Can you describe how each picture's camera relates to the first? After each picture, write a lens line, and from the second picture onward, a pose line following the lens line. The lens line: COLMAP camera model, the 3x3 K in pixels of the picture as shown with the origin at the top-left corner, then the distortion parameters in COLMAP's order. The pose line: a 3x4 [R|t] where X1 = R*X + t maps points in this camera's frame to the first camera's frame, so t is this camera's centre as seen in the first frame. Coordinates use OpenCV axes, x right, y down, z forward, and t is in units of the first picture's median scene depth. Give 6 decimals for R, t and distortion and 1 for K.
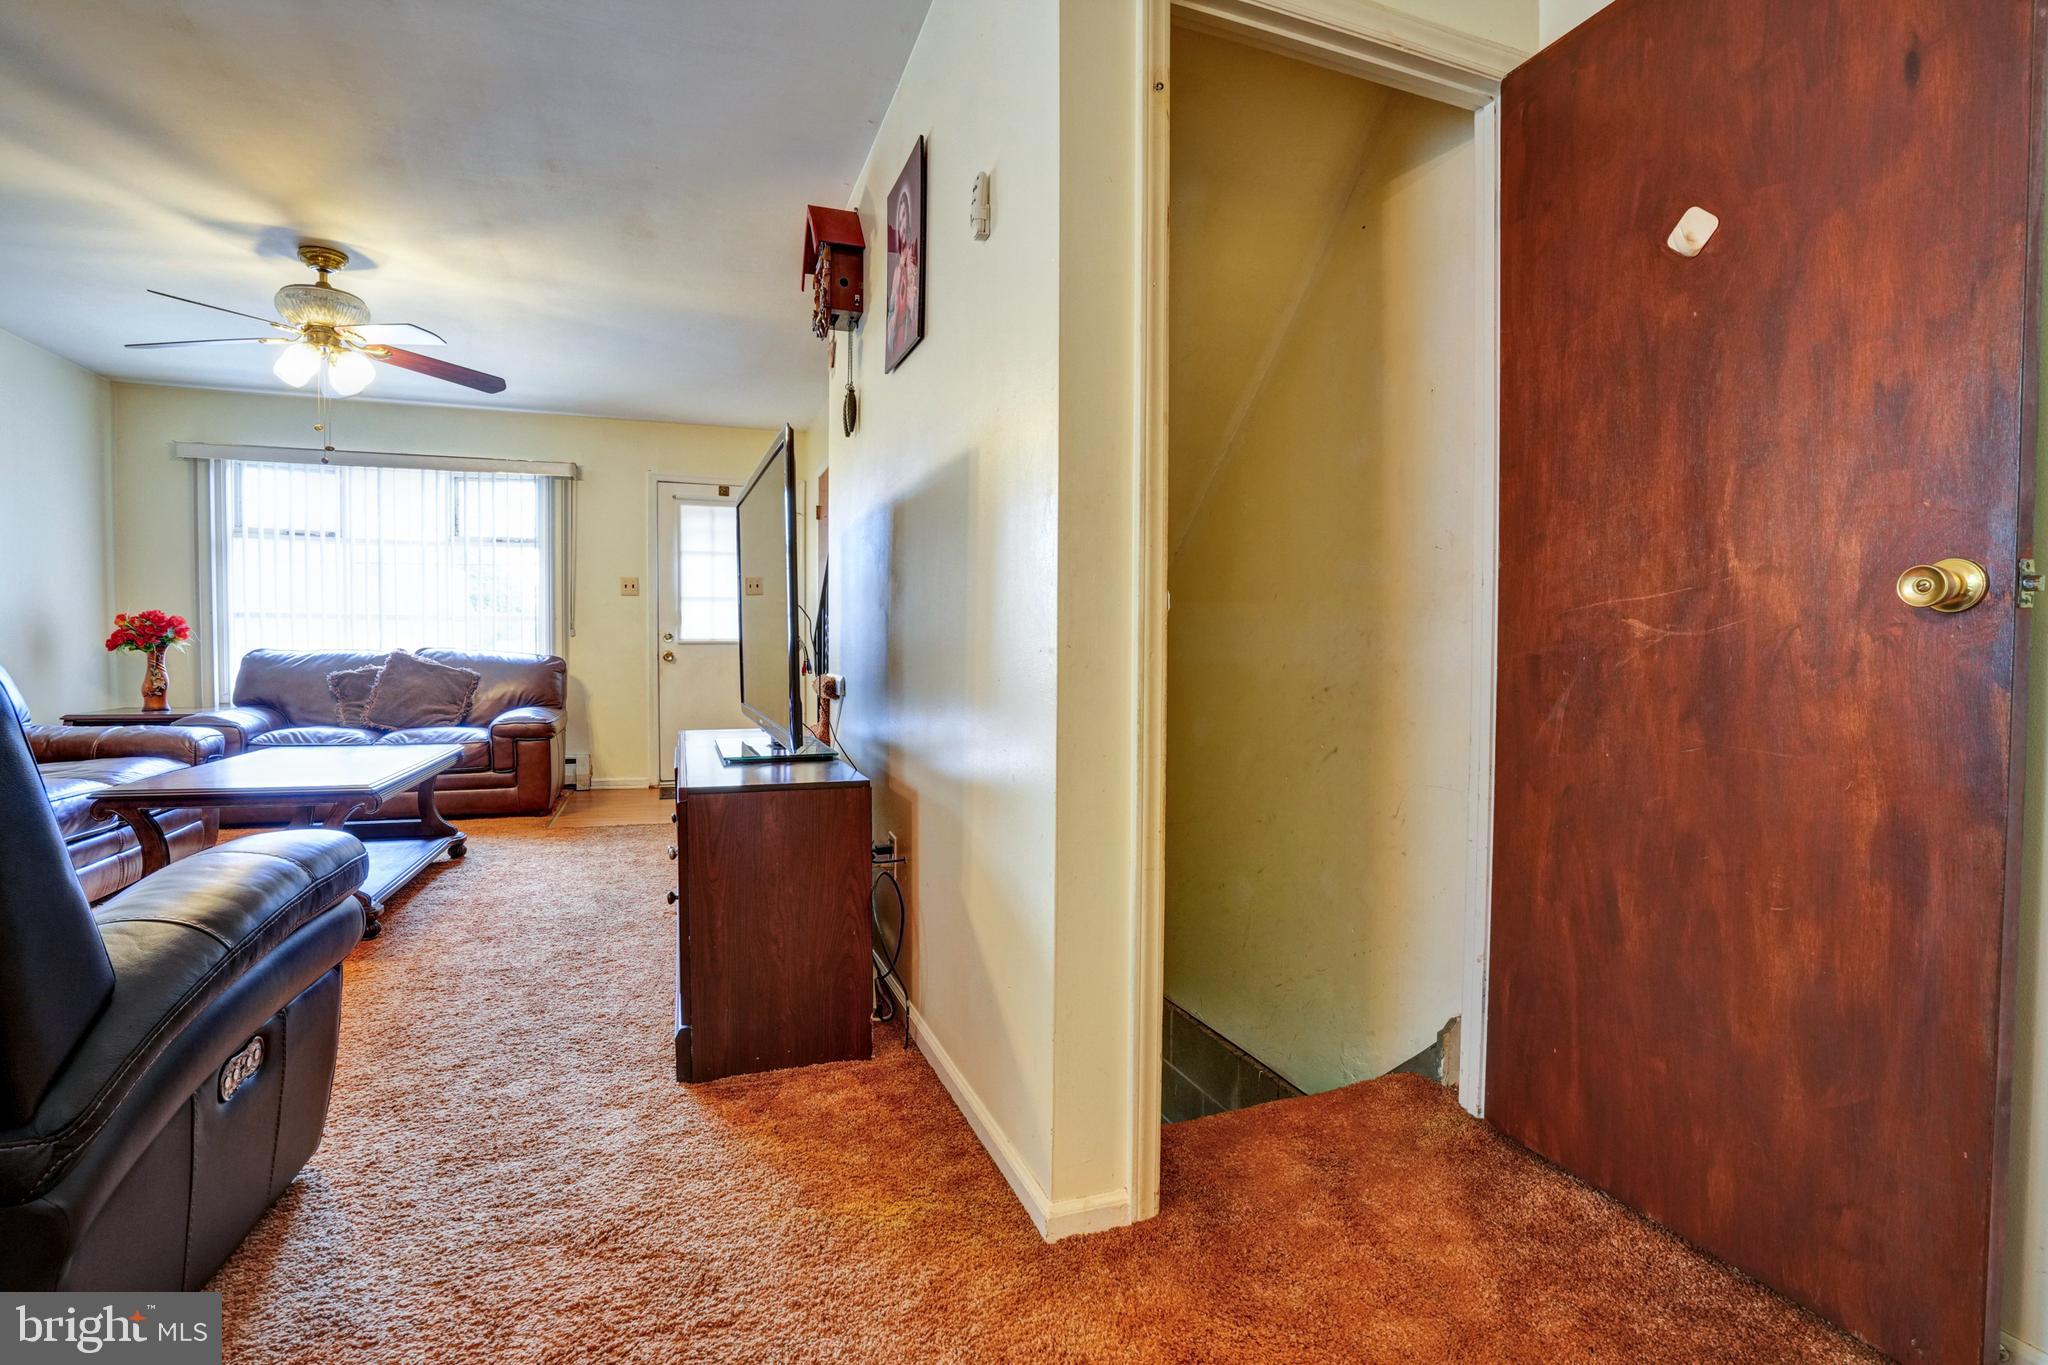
lens RADIAL K [[944.6, 0, 1021.5], [0, 944.6, 681.9], [0, 0, 1]] dist [-0.063165, 0.024543]
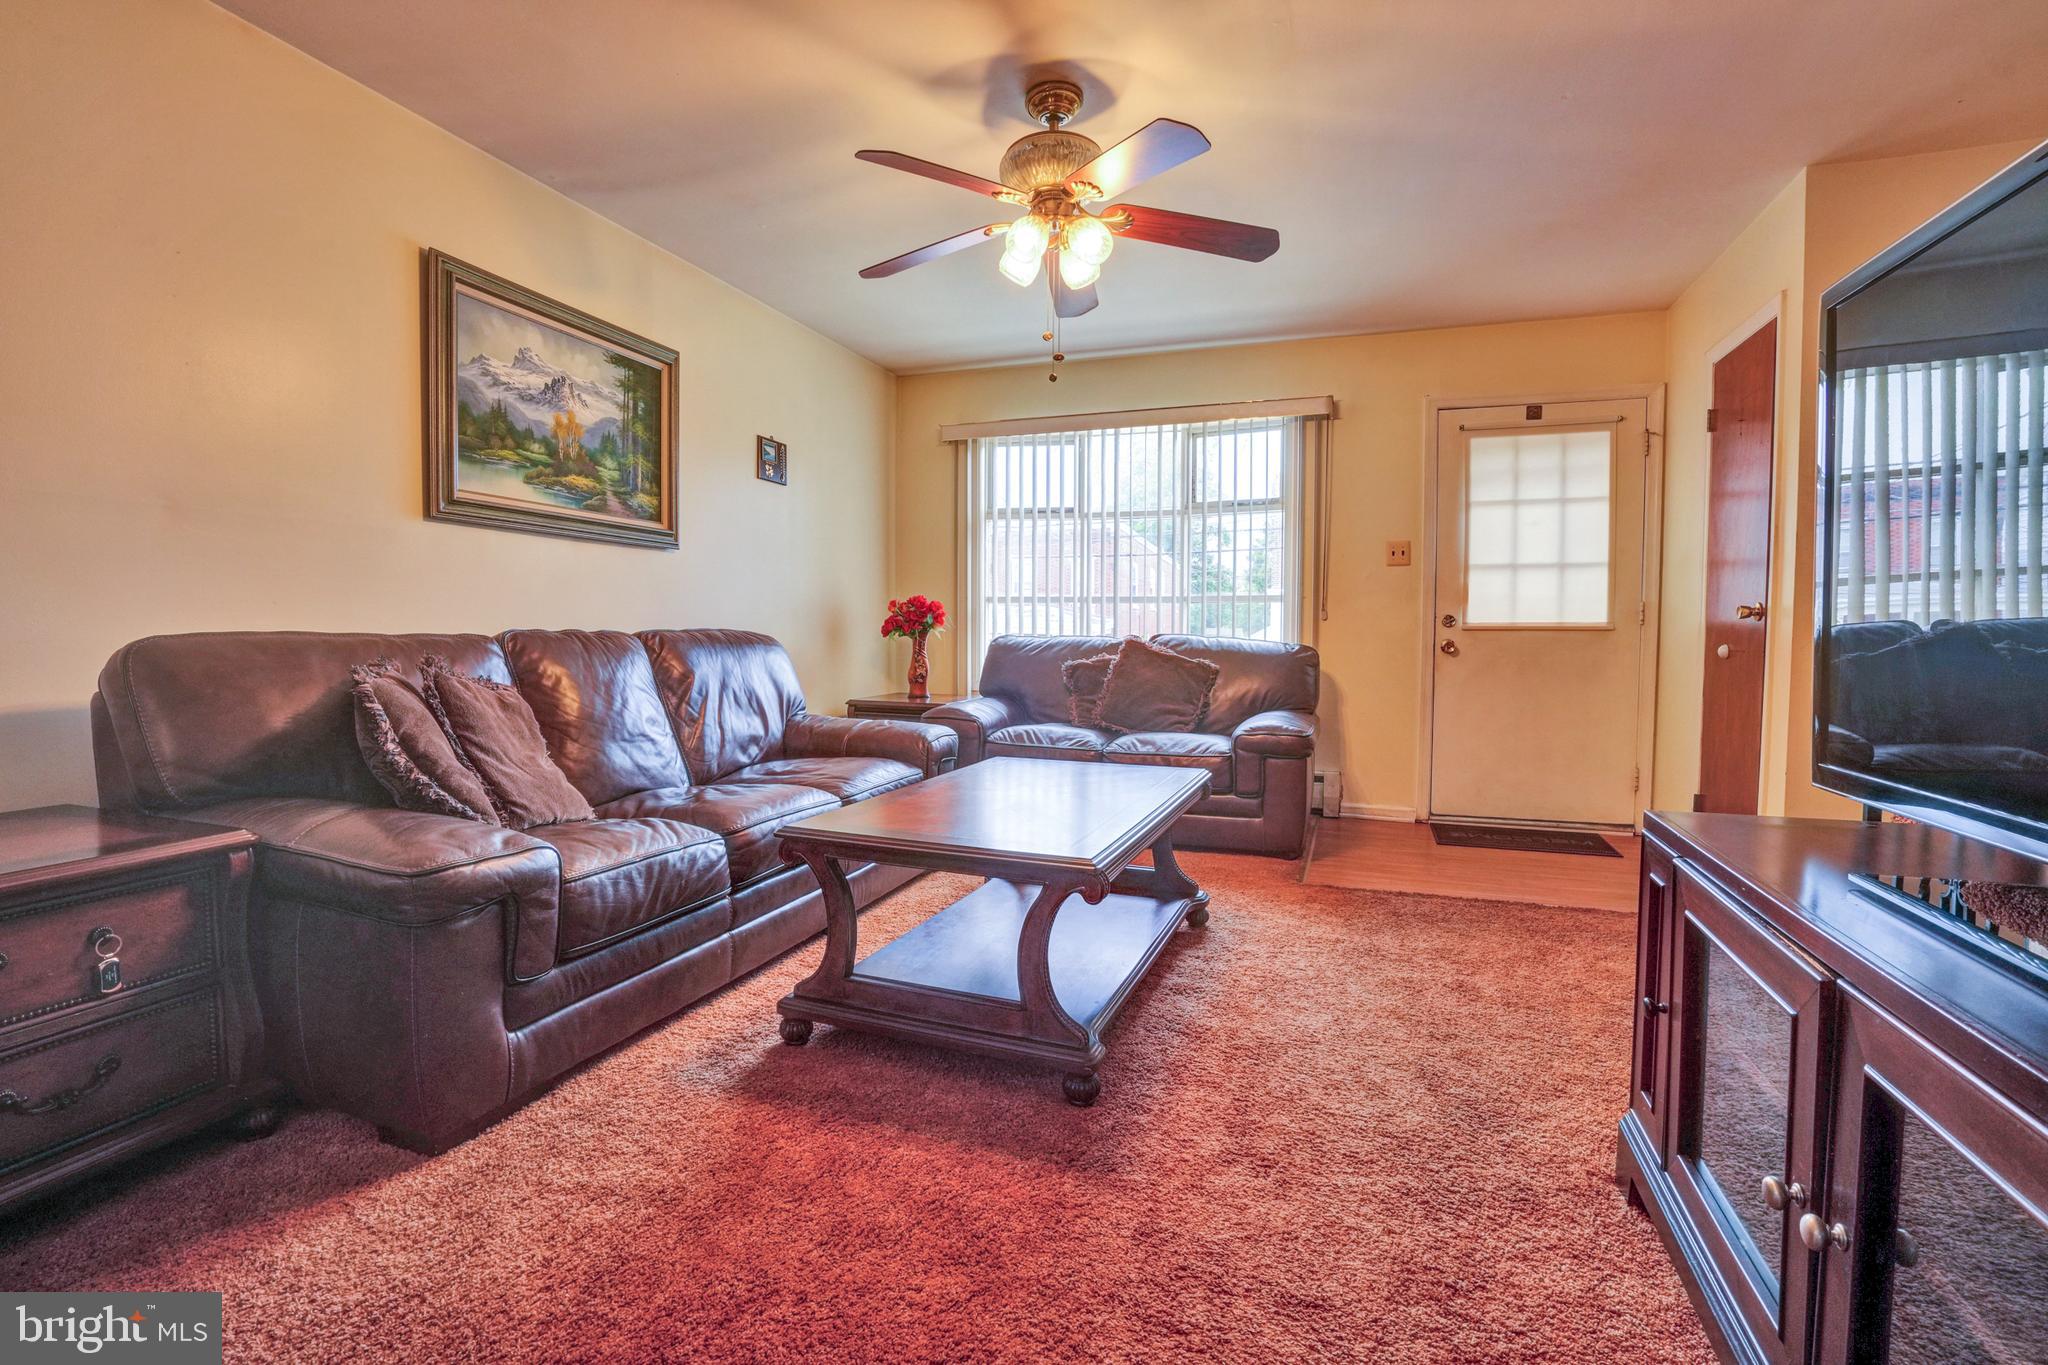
lens RADIAL K [[944.6, 0, 1021.5], [0, 944.6, 681.9], [0, 0, 1]] dist [-0.063165, 0.024543]
pose [[0.761348, 0.032093, -0.647549, -0.203728], [-0.023159, 0.999483, 0.022307, -0.010927], [0.647930, -0.001987, 0.761698, 0.292568]]
